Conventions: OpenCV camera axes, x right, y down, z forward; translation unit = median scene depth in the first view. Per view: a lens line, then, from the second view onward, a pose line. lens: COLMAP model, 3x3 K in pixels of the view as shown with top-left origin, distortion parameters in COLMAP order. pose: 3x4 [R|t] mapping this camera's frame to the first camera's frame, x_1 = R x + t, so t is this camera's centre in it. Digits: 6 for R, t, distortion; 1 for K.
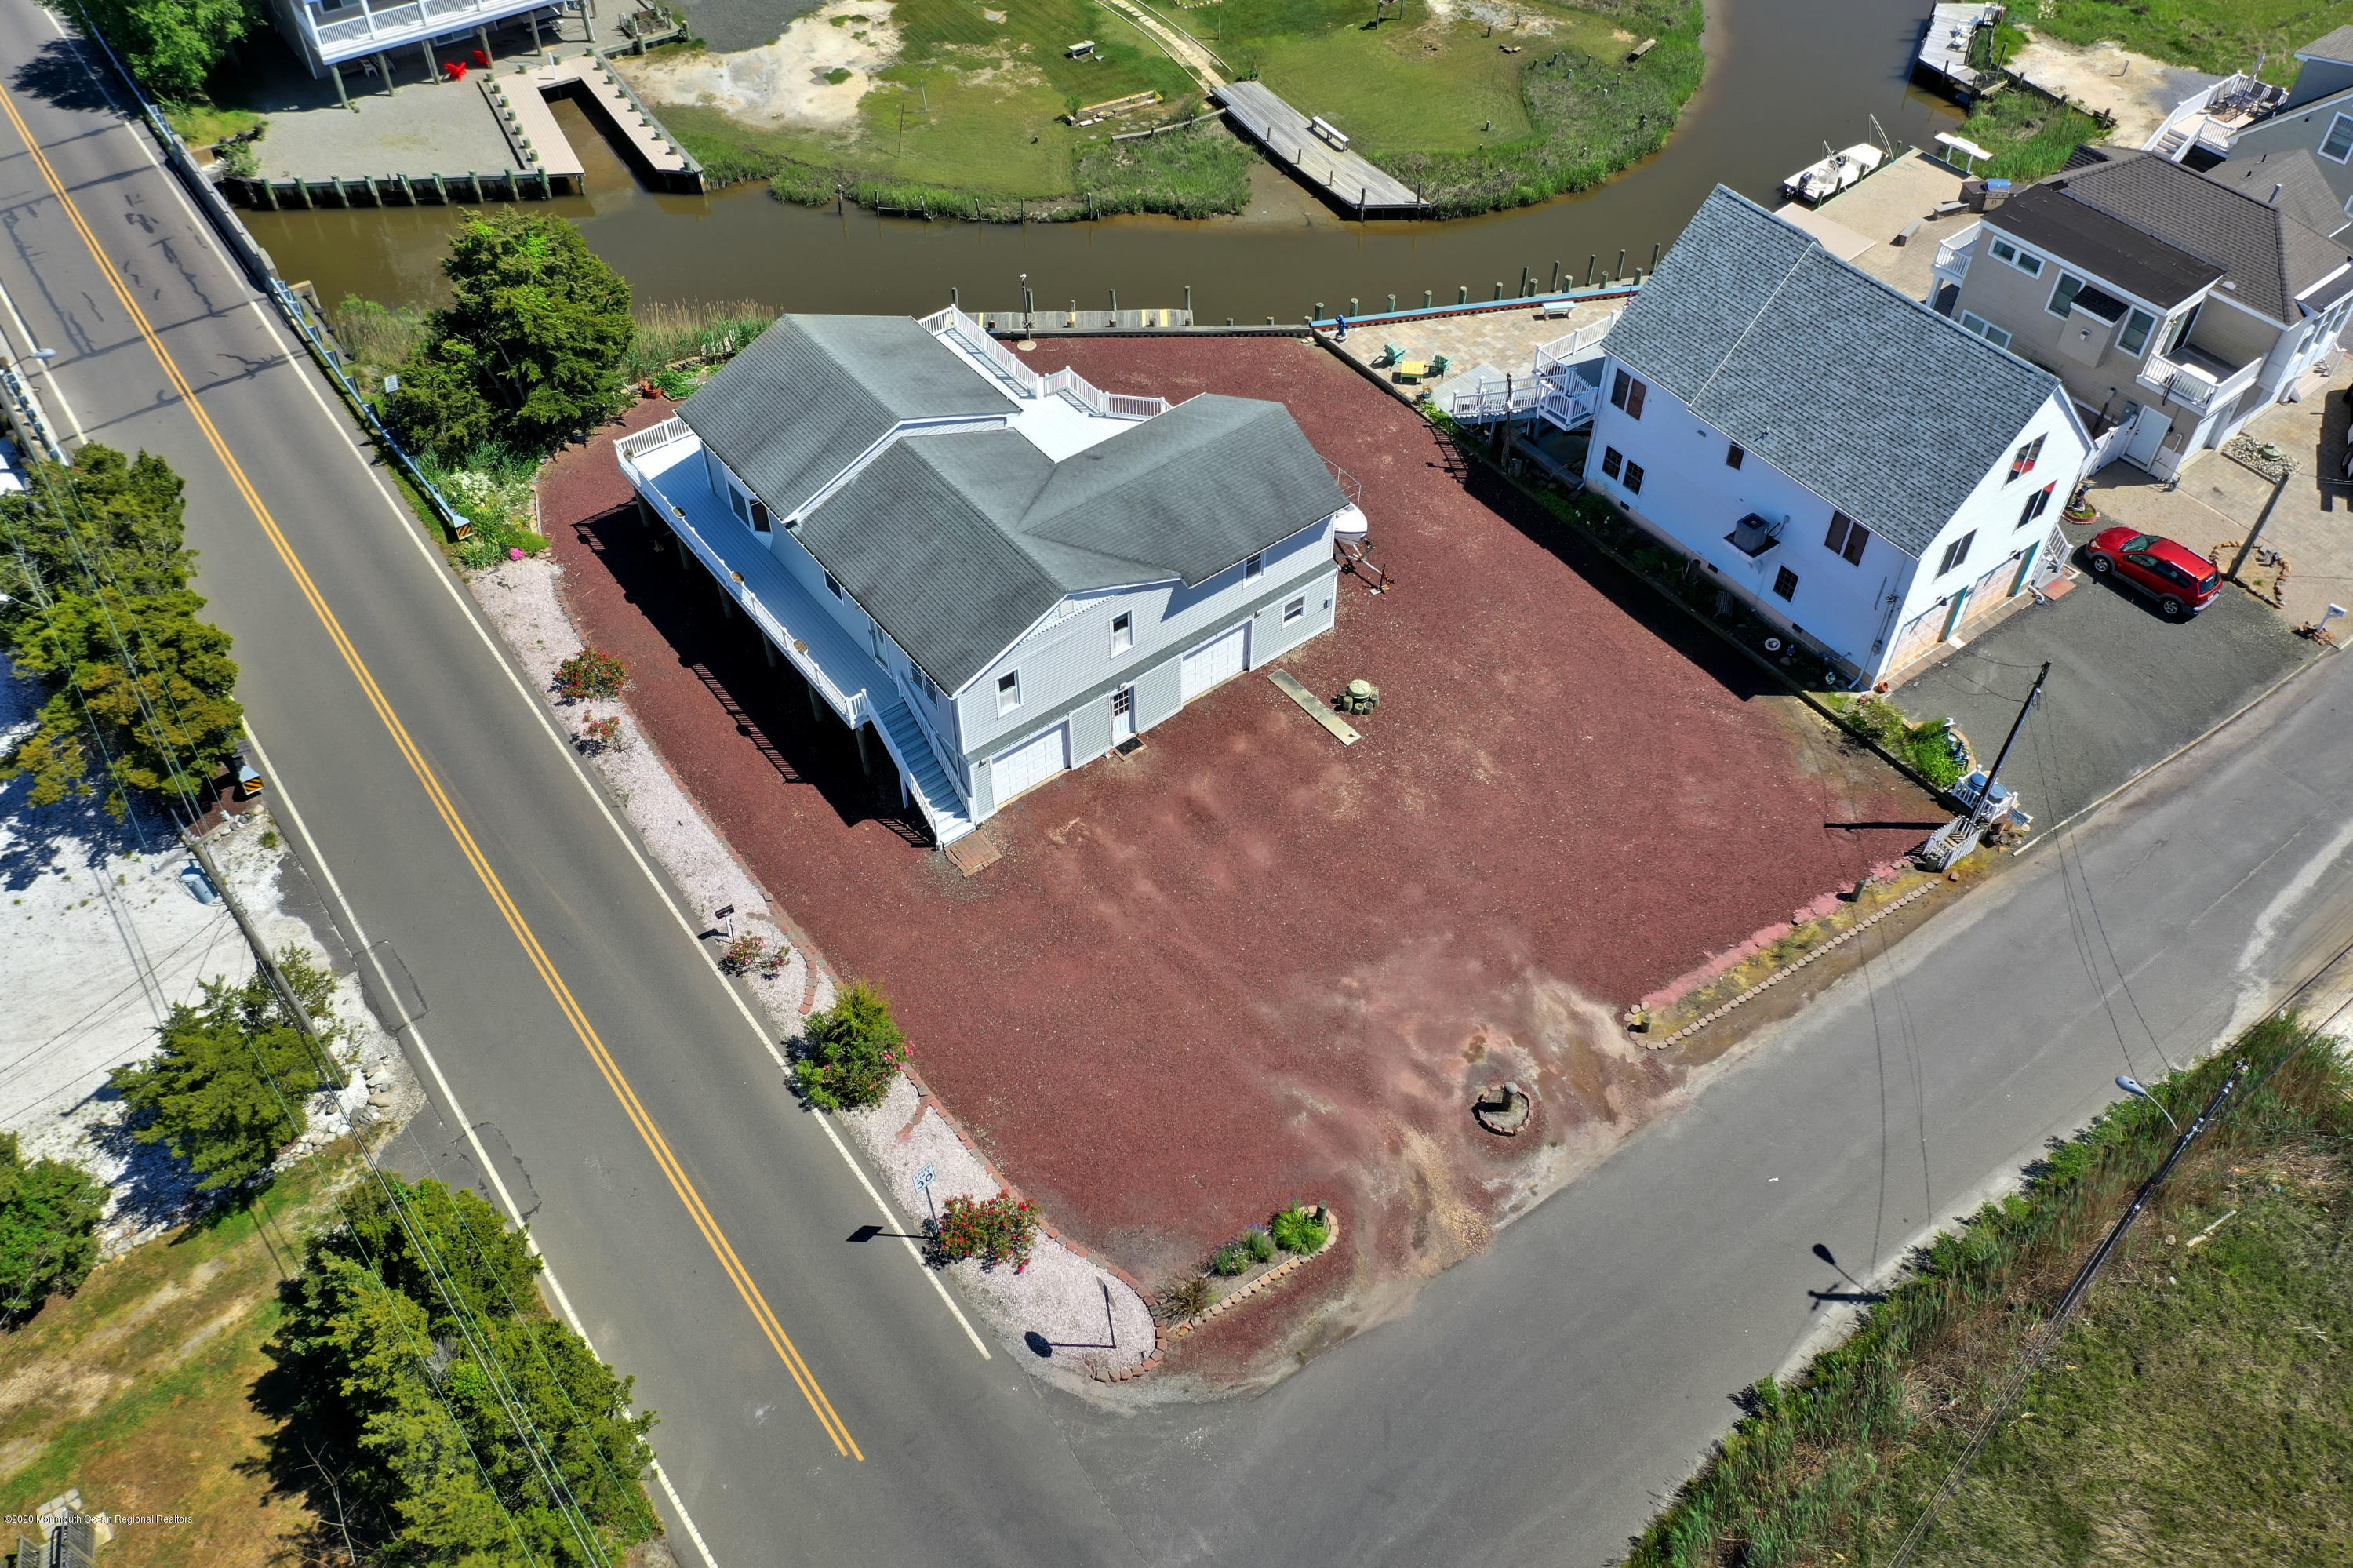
lens RADIAL K [[1851.8, 0, 1169.5], [0, 1851.8, 775.3], [0, 0, 1]] dist [-0.001769, -0.001242]
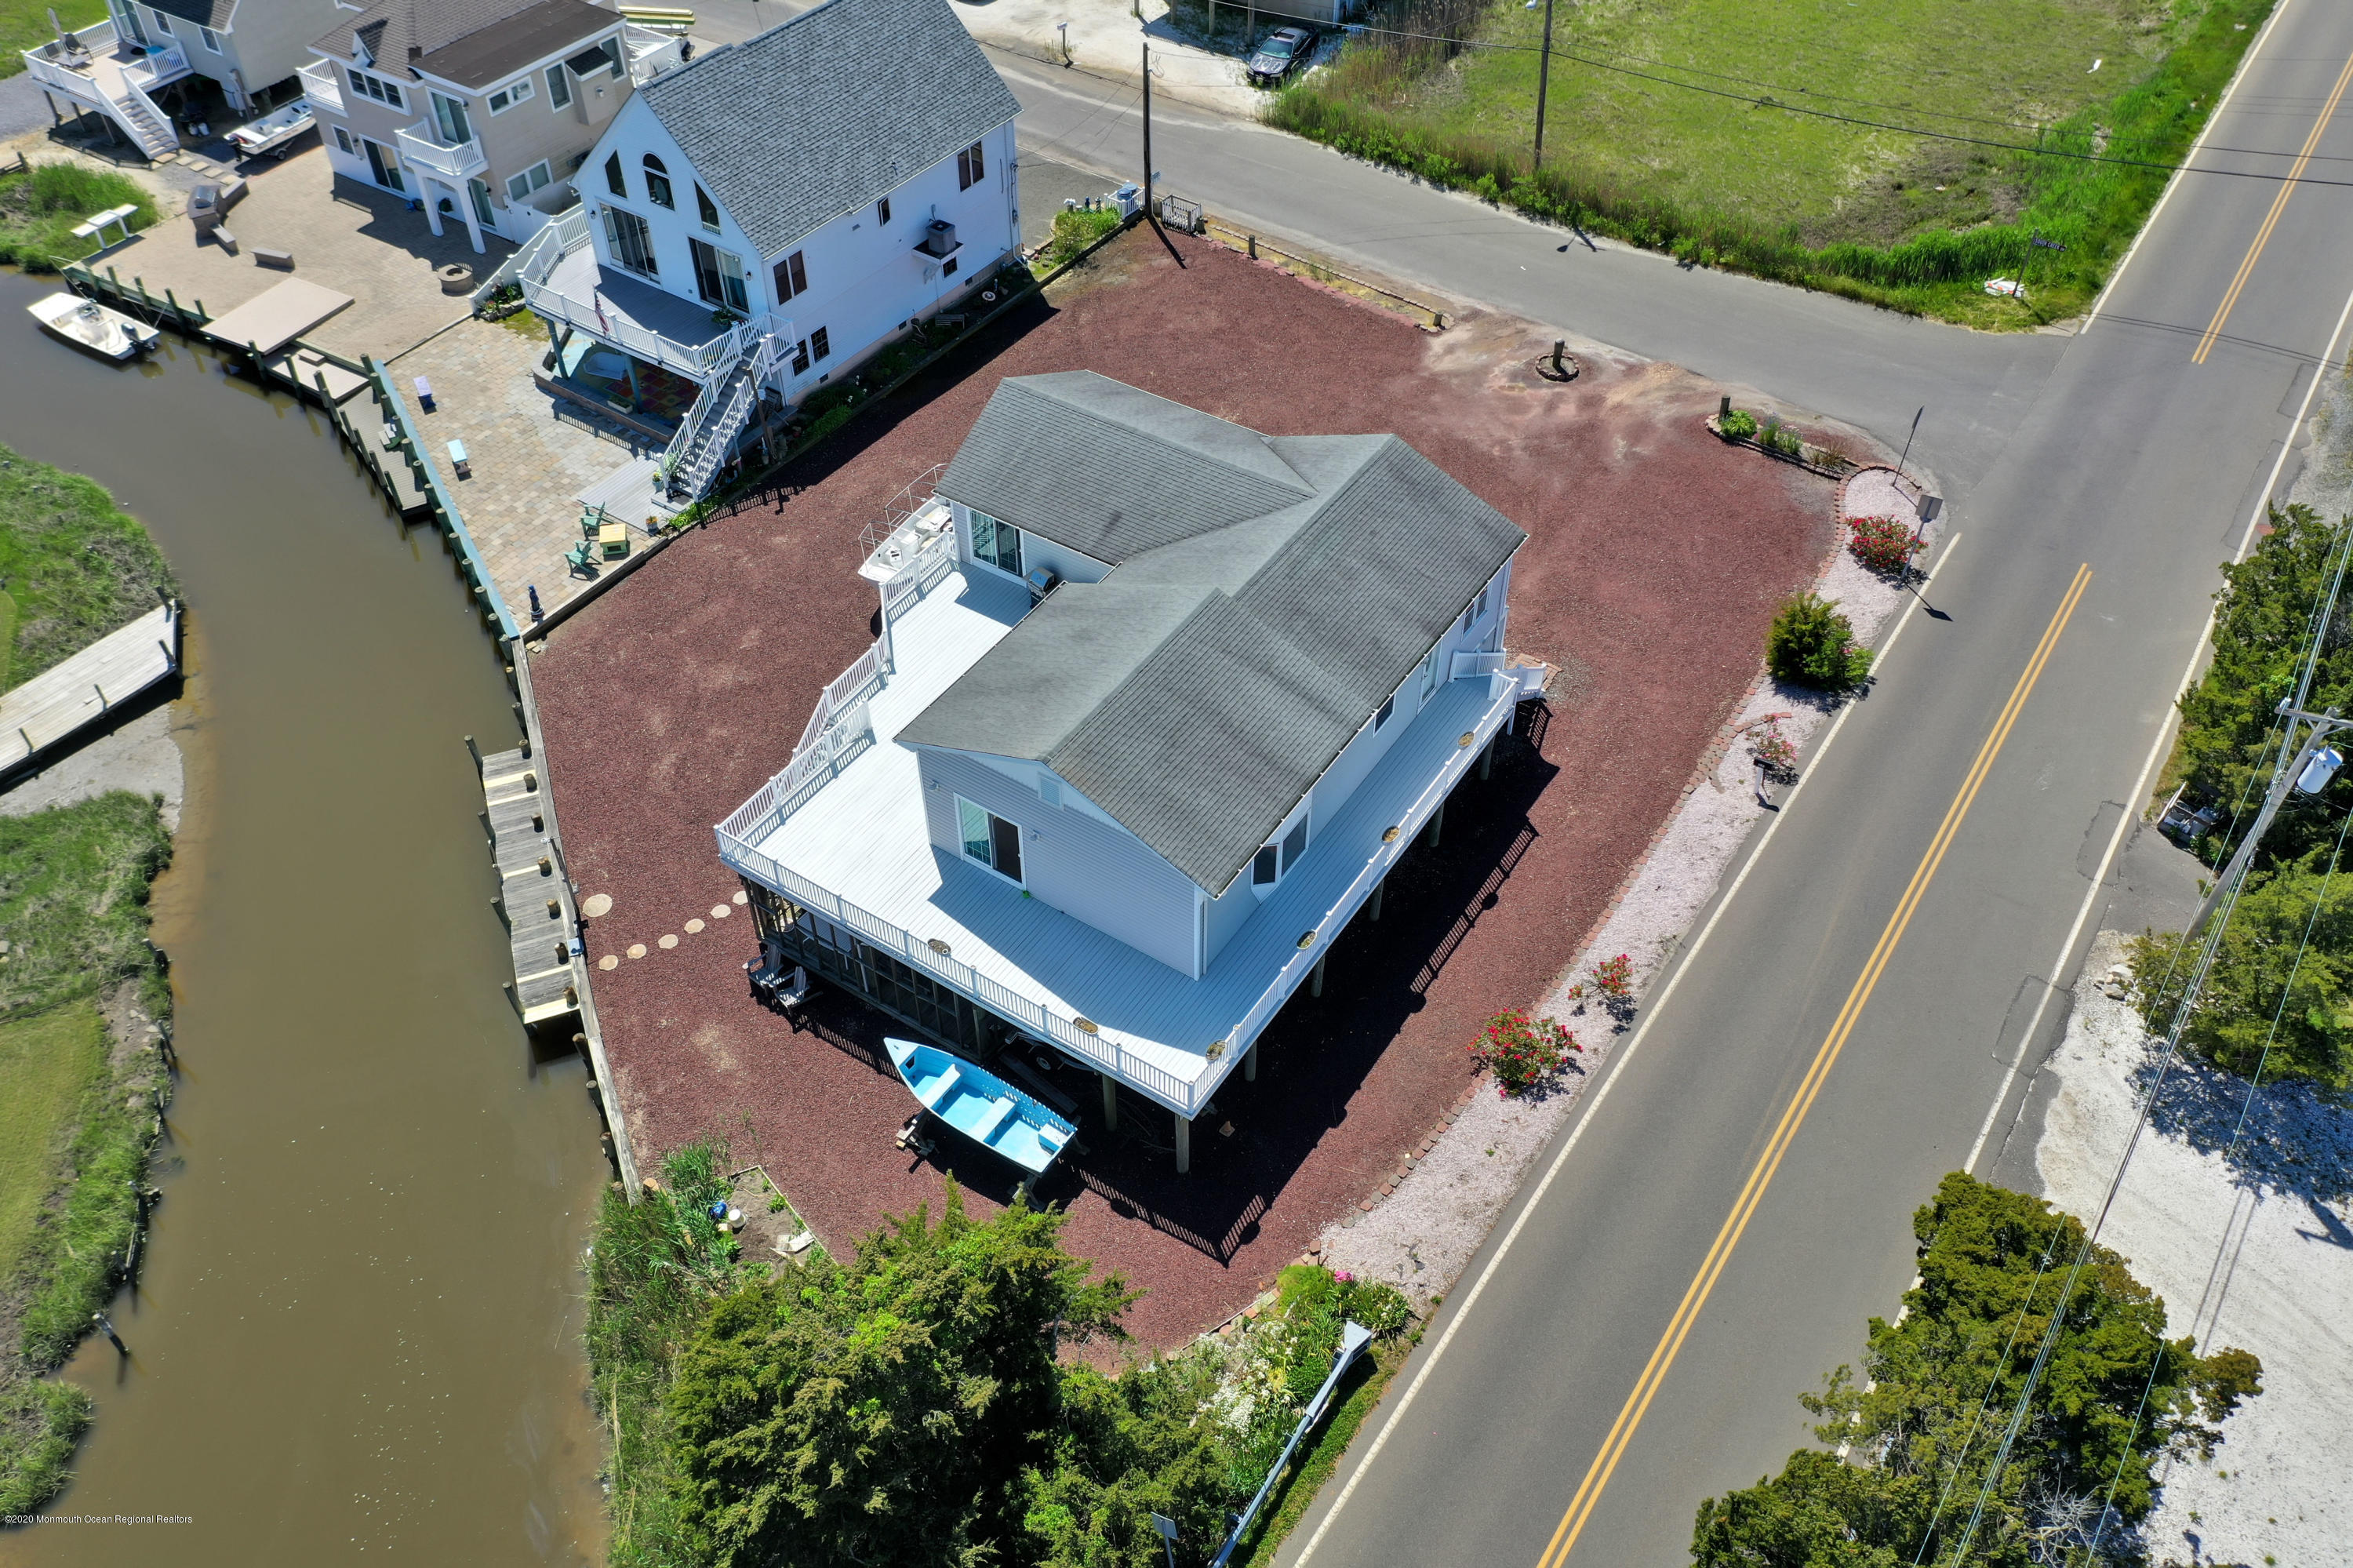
lens RADIAL K [[1851.8, 0, 1169.2], [0, 1851.8, 779.0], [0, 0, 1]] dist [-0.001769, -0.001242]
pose [[-0.328020, -0.666791, 0.669174, -0.679491], [0.694059, 0.310436, 0.649548, -0.654618], [-0.640848, 0.677510, 0.360963, 0.746582]]
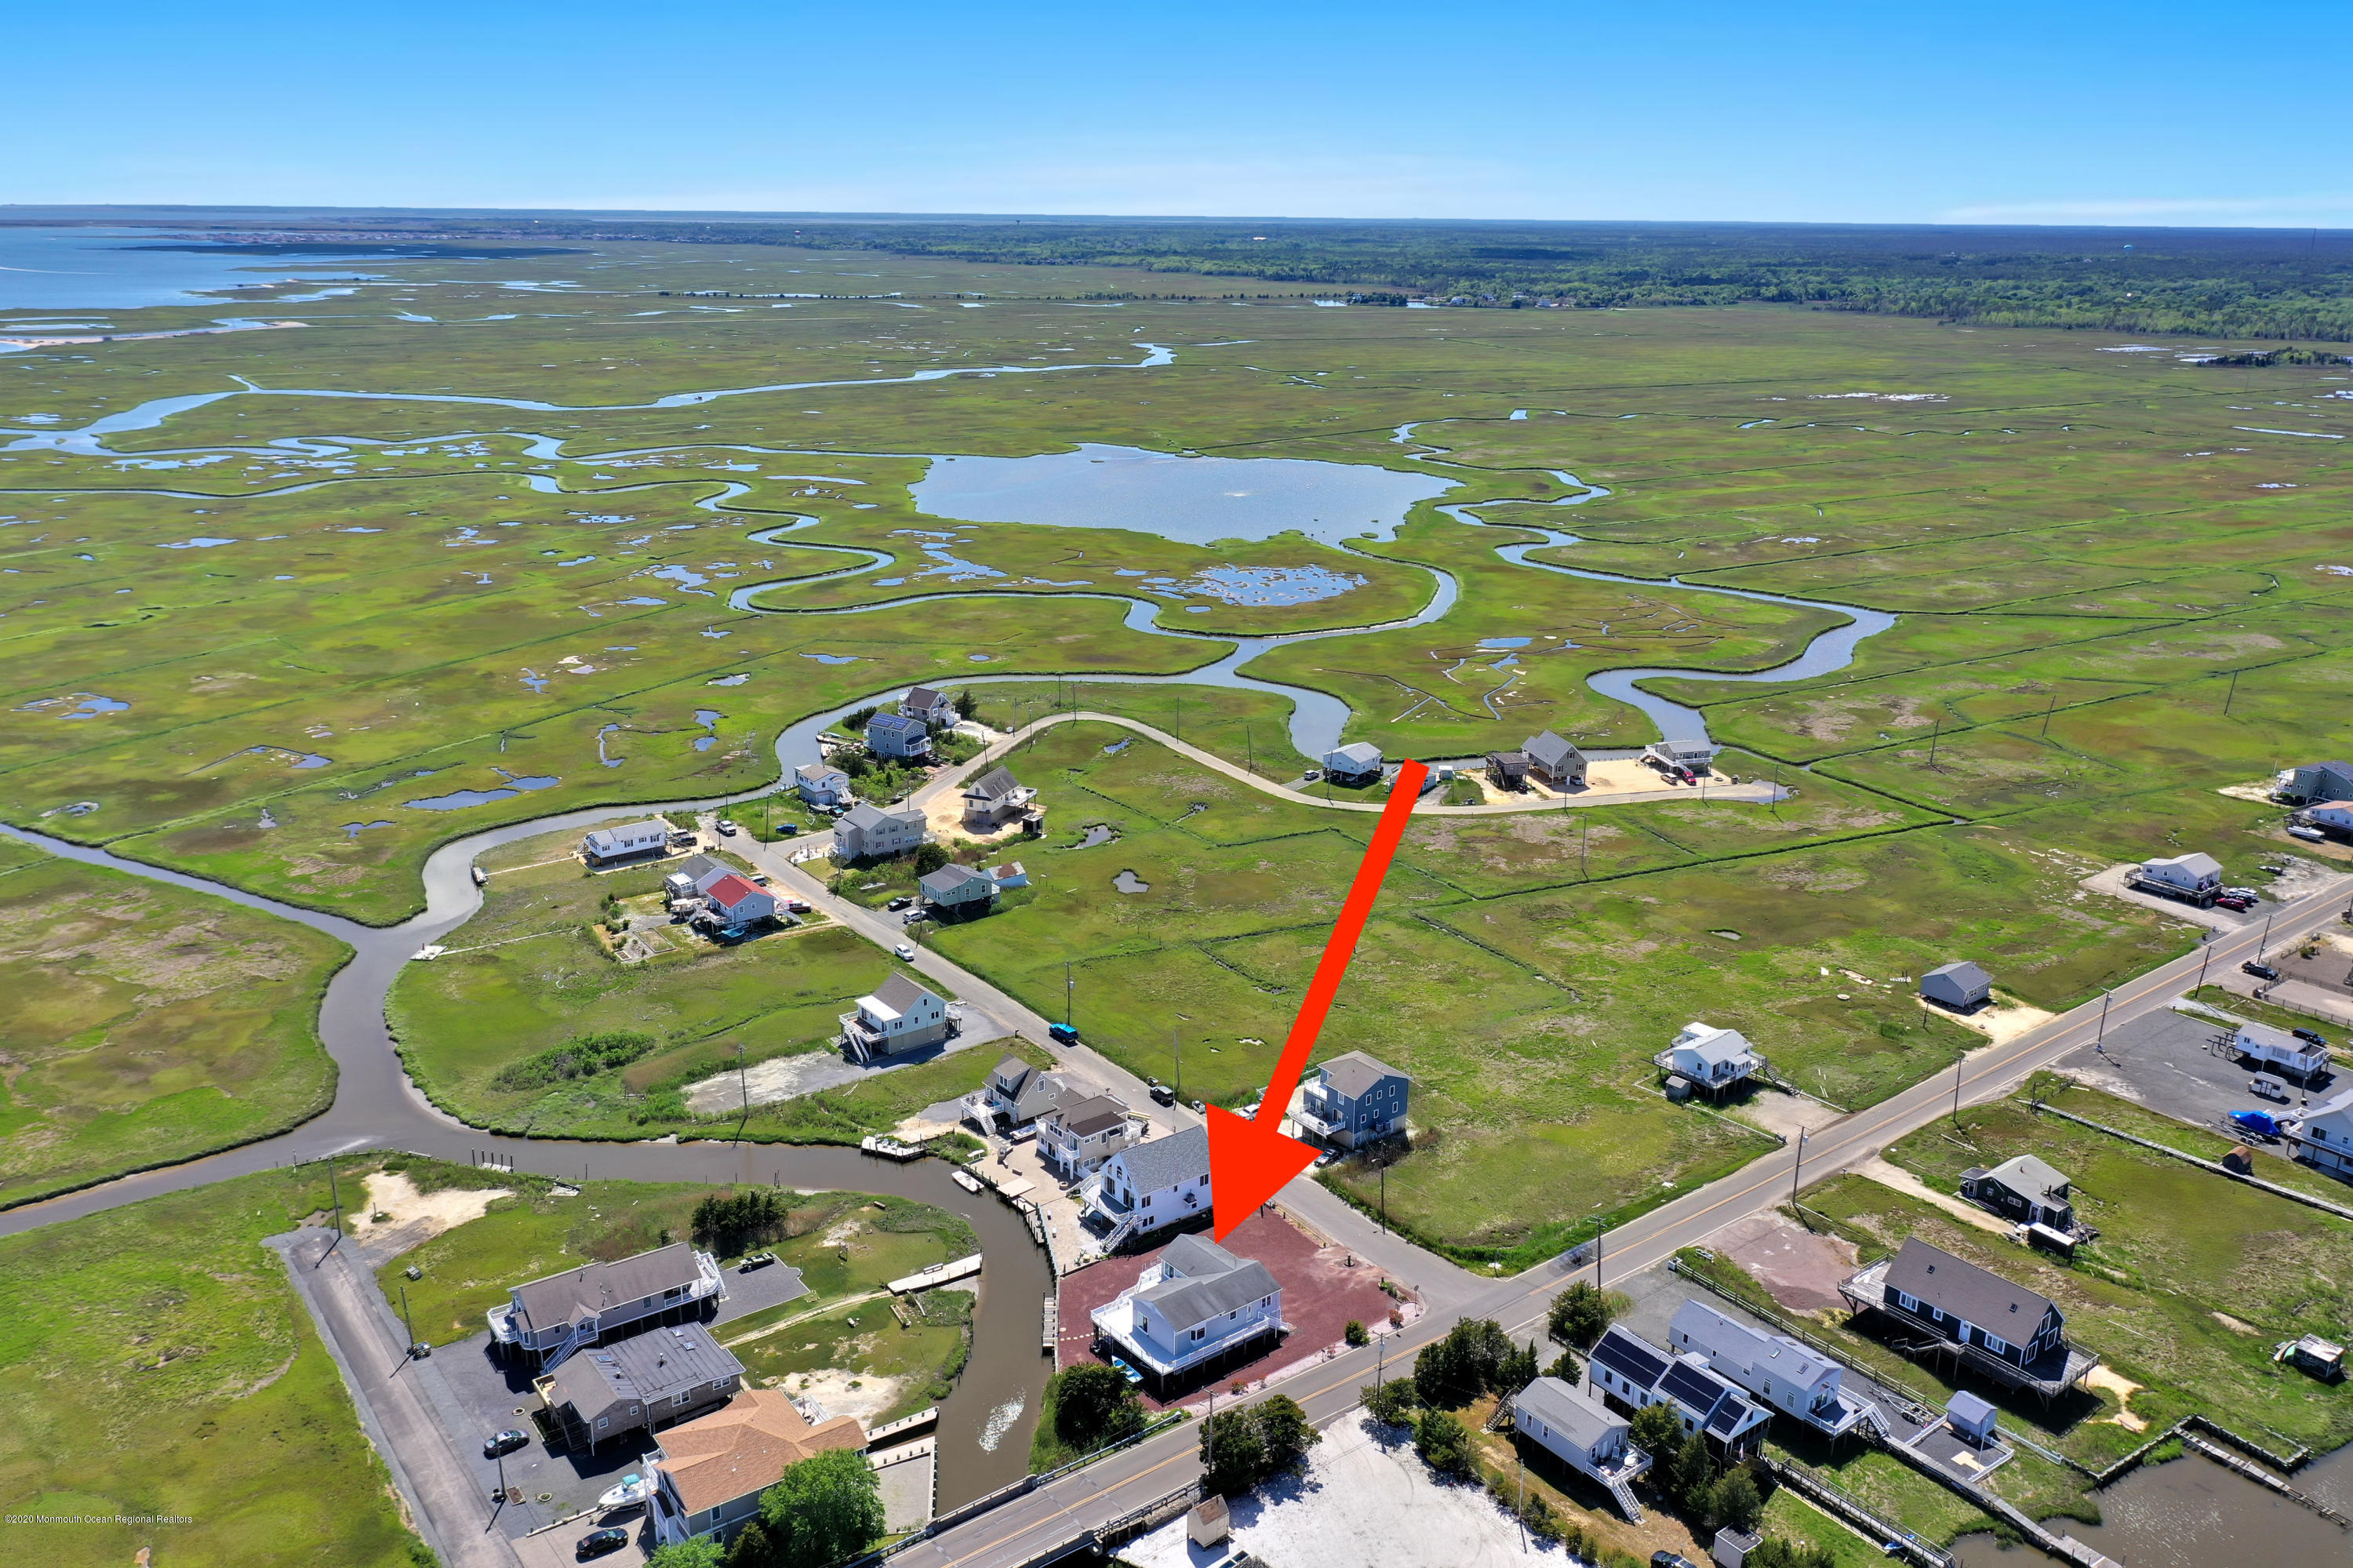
lens RADIAL K [[1851.8, 0, 1168.5], [0, 1851.8, 786.9], [0, 0, 1]] dist [-0.001769, -0.001242]
pose [[-0.014500, -0.296028, 0.955069, -3.276048], [0.727210, 0.652443, 0.213268, -1.615146], [-0.686262, 0.697628, 0.205814, -0.411374]]
